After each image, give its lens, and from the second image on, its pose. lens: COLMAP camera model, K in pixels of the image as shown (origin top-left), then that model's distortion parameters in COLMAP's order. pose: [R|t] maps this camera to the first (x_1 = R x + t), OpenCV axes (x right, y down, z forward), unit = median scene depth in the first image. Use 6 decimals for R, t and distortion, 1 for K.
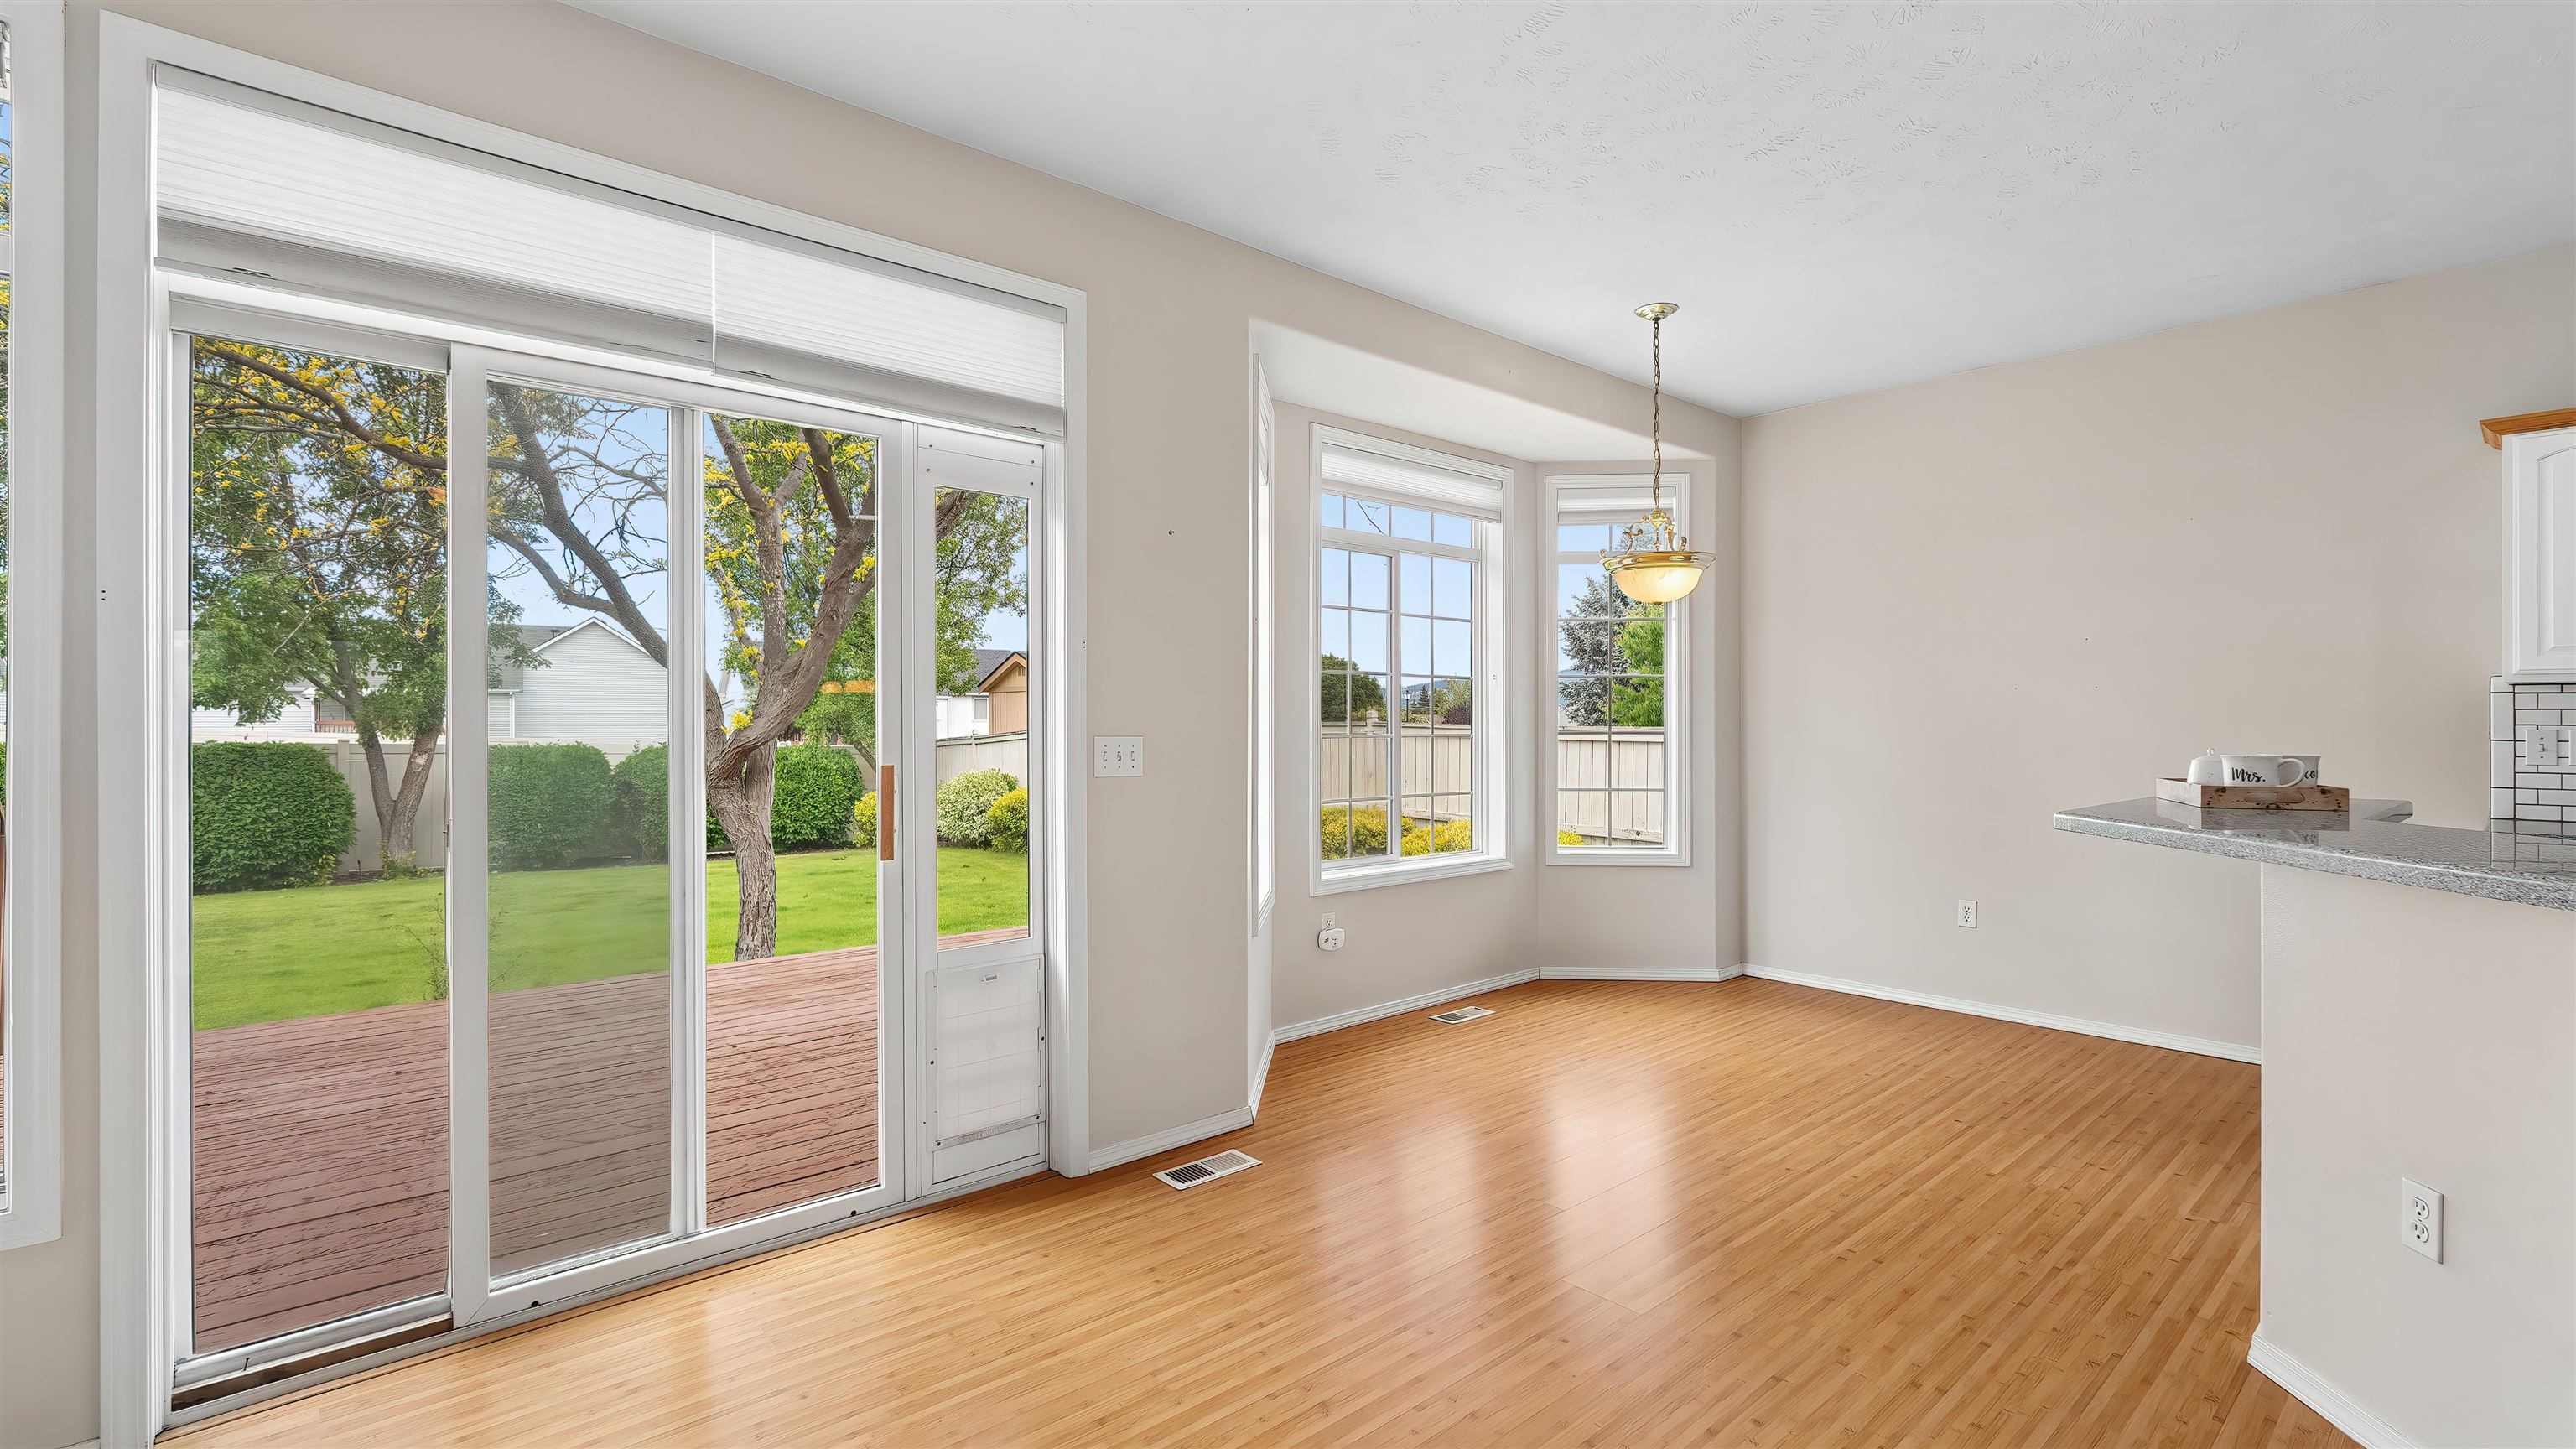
lens RADIAL K [[1127.0, 0, 1290.1], [0, 1127.0, 724.9], [0, 0, 1]] dist [-0.004214, 0.000791]
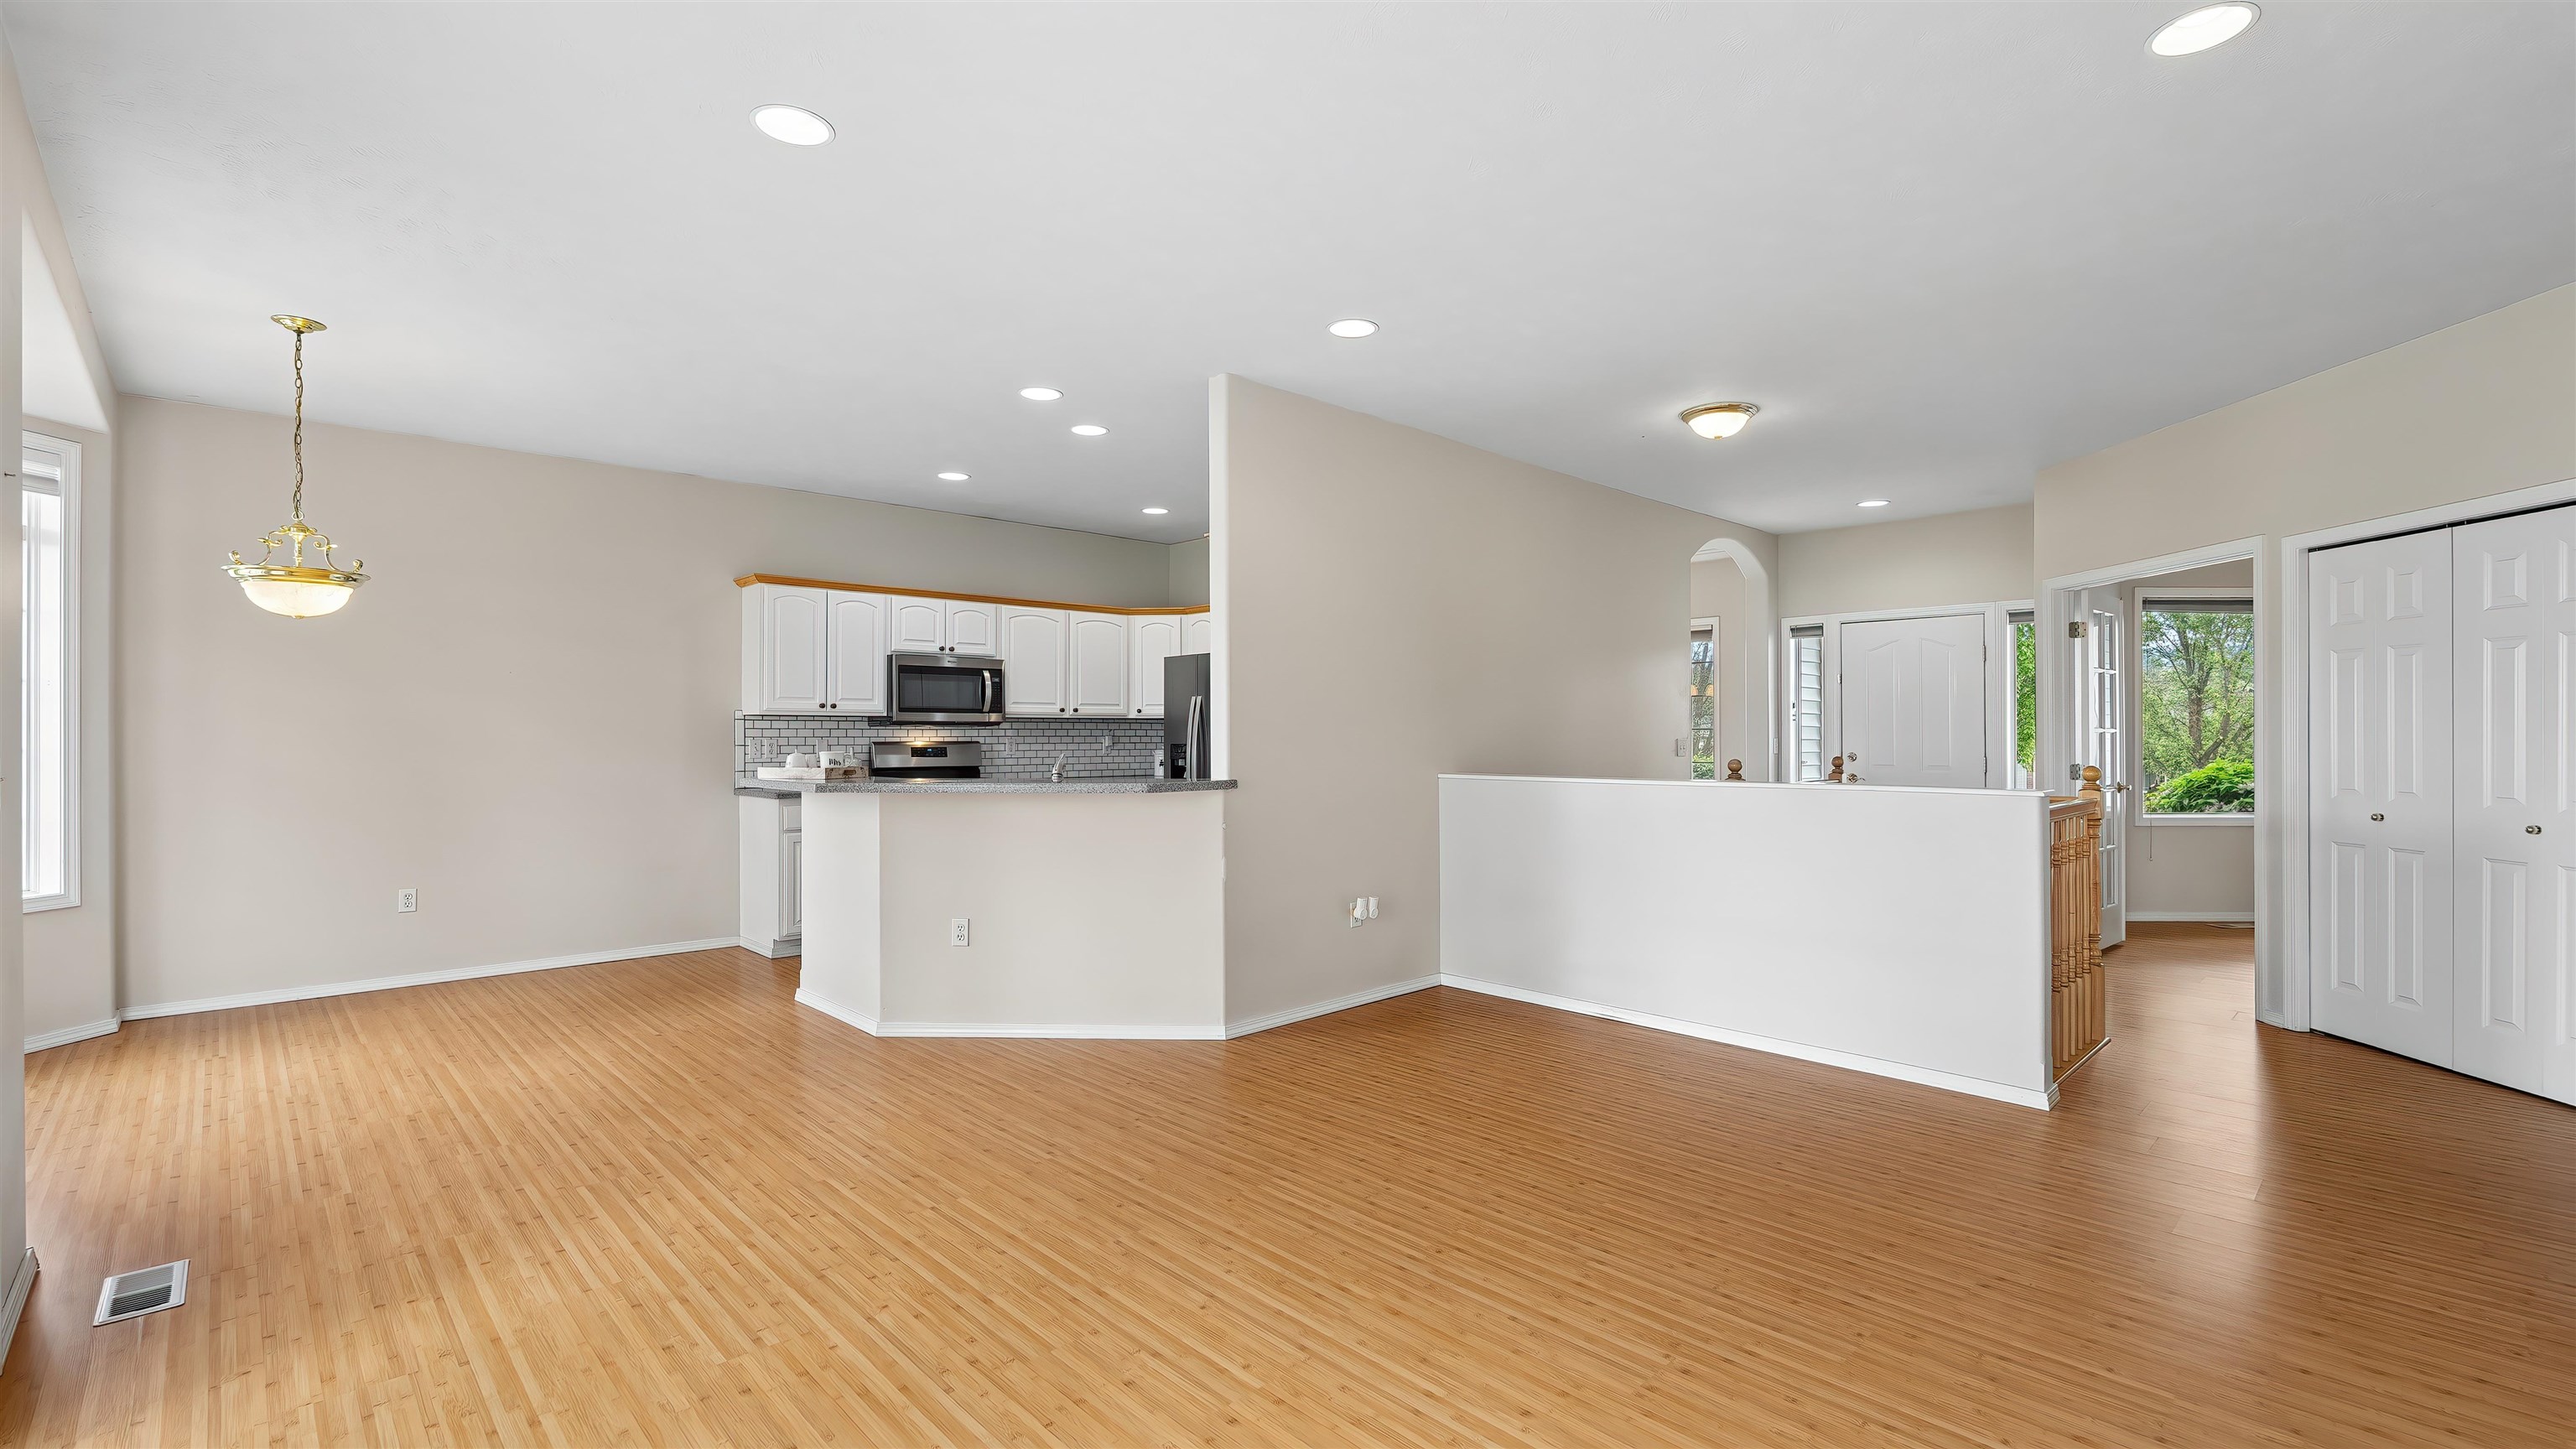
lens RADIAL K [[1127.0, 0, 1286.6], [0, 1127.0, 725.4], [0, 0, 1]] dist [-0.004214, 0.000791]
pose [[-0.043377, 0.009417, 0.999014, -1.074280], [0.002856, 0.999953, -0.009301, 0.000492], [-0.999055, 0.002450, -0.043402, 0.259453]]
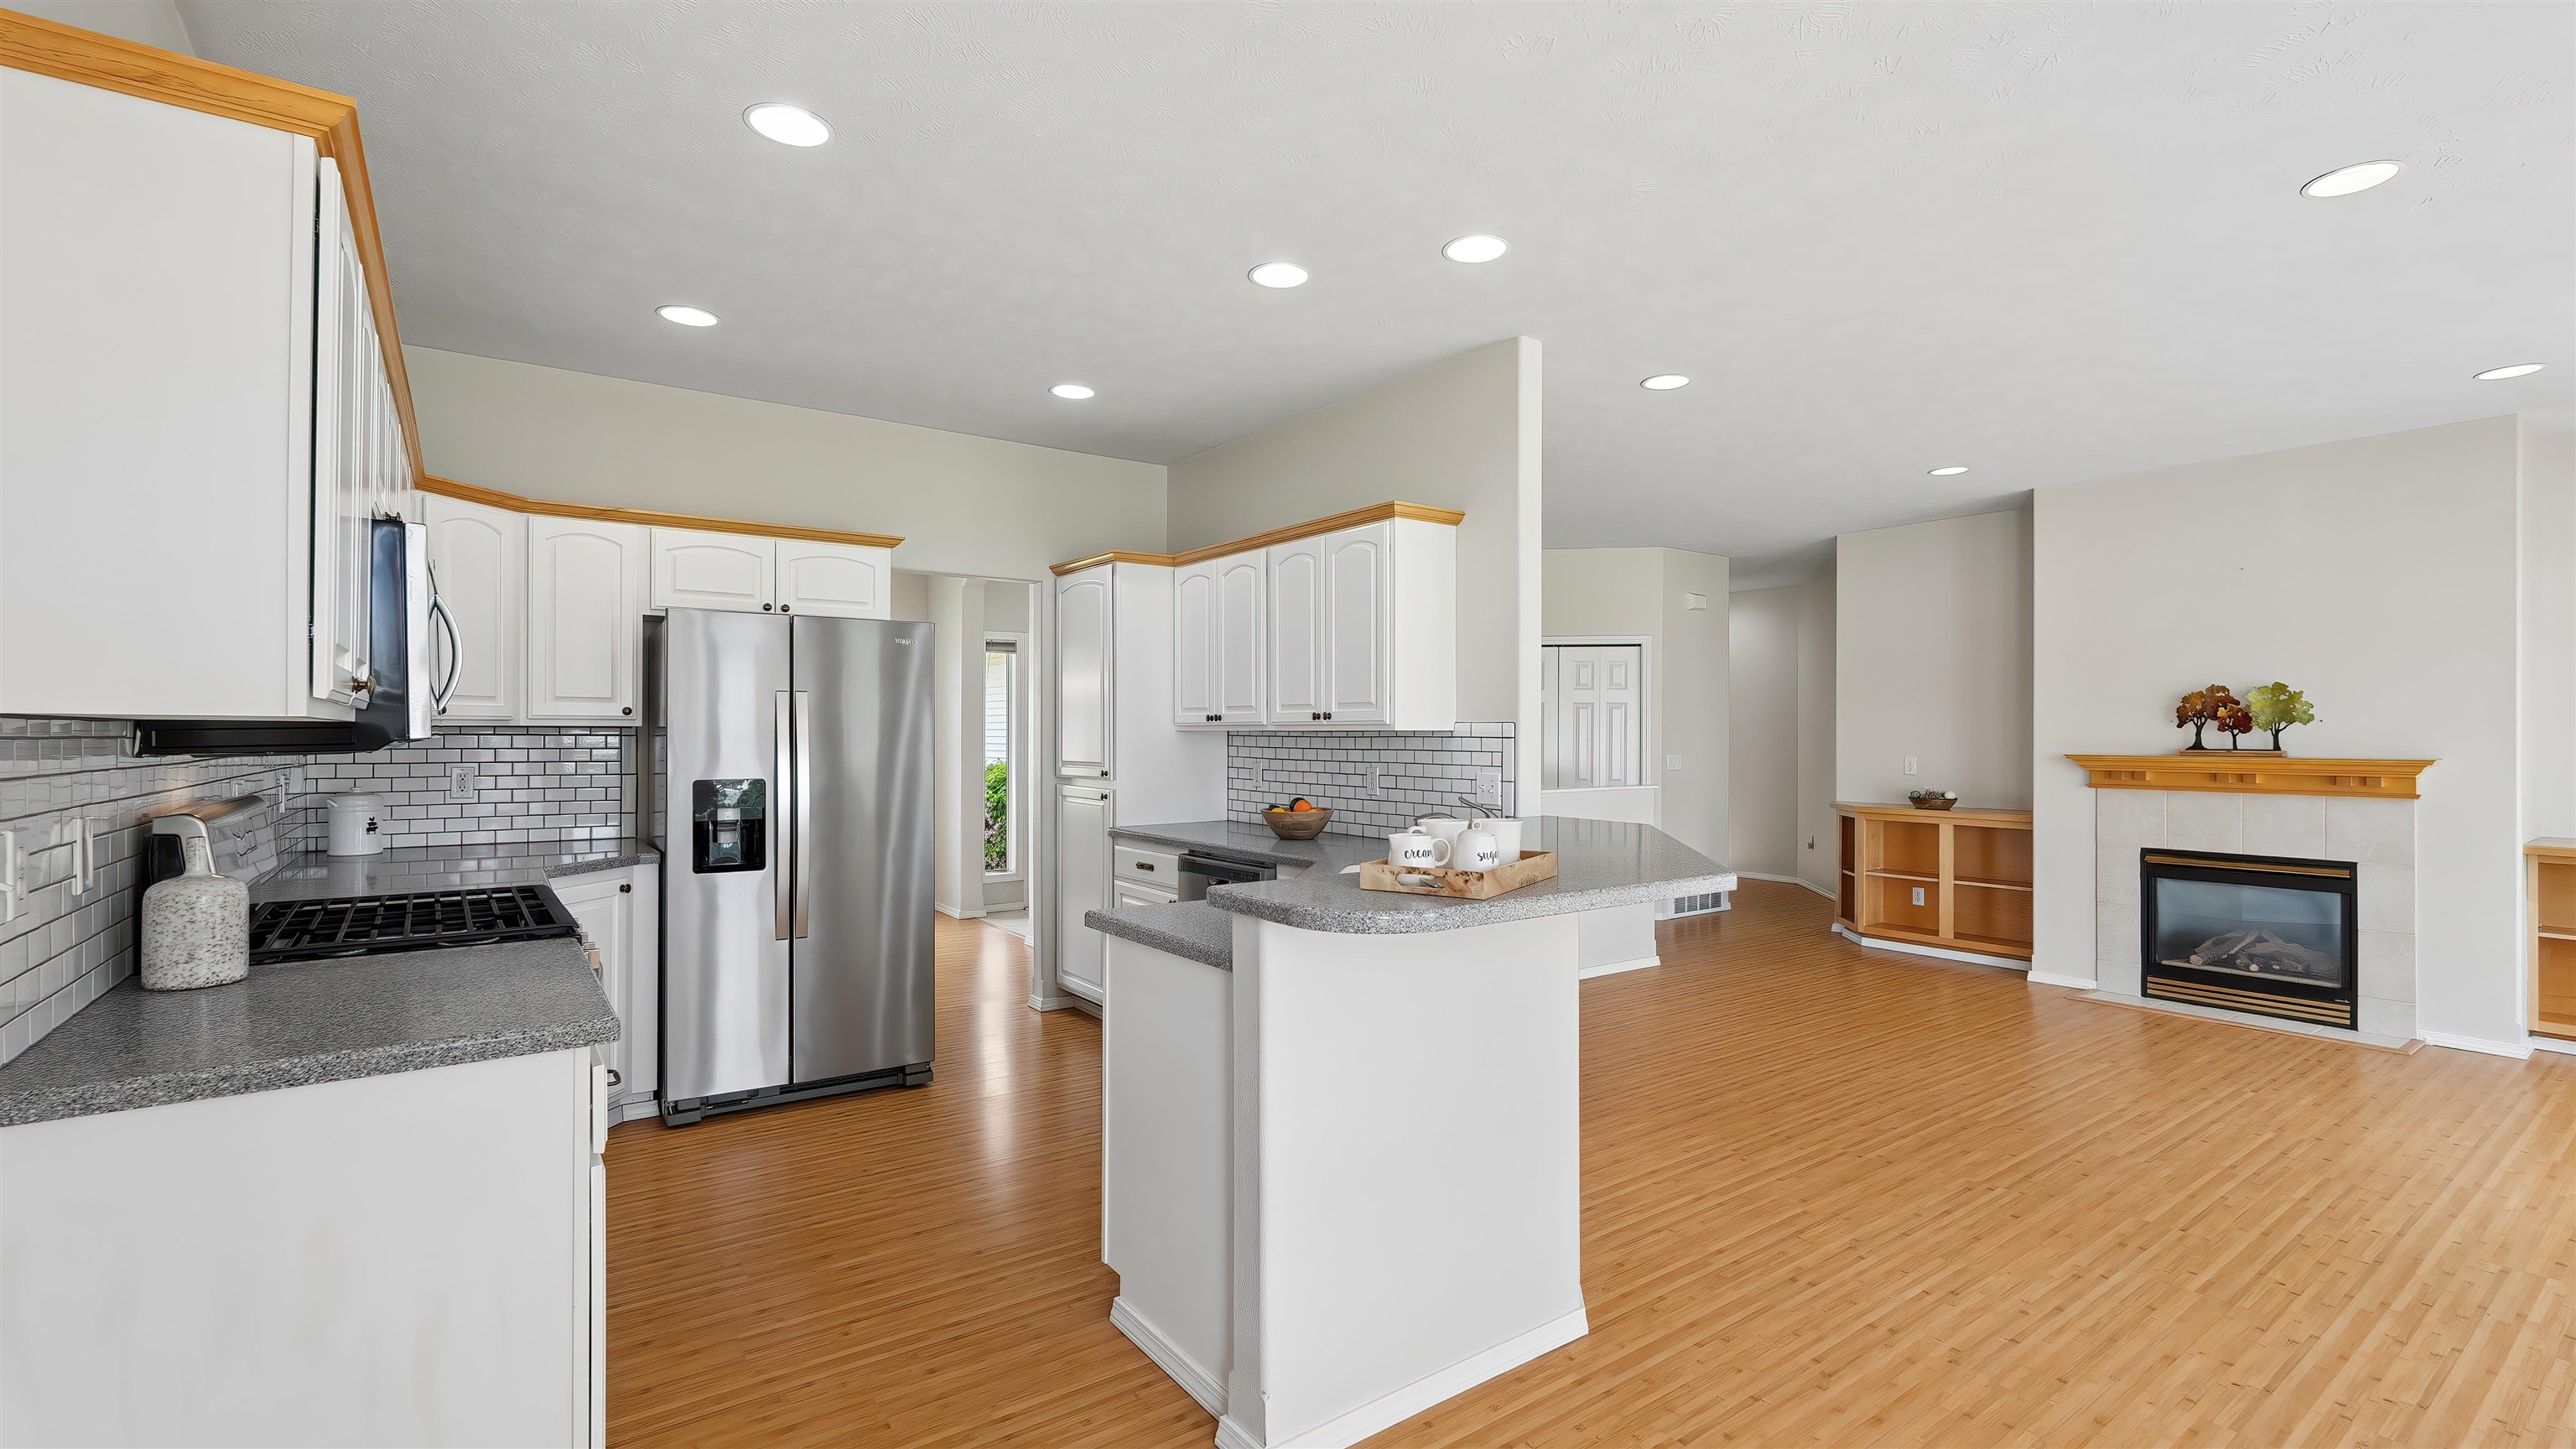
lens RADIAL K [[1127.0, 0, 1290.8], [0, 1127.0, 726.6], [0, 0, 1]] dist [-0.004214, 0.000791]
pose [[-0.996182, -0.002004, 0.087276, 0.868409], [-0.002423, 0.999986, -0.004696, -0.043451], [-0.087265, -0.004890, -0.996173, 1.792566]]
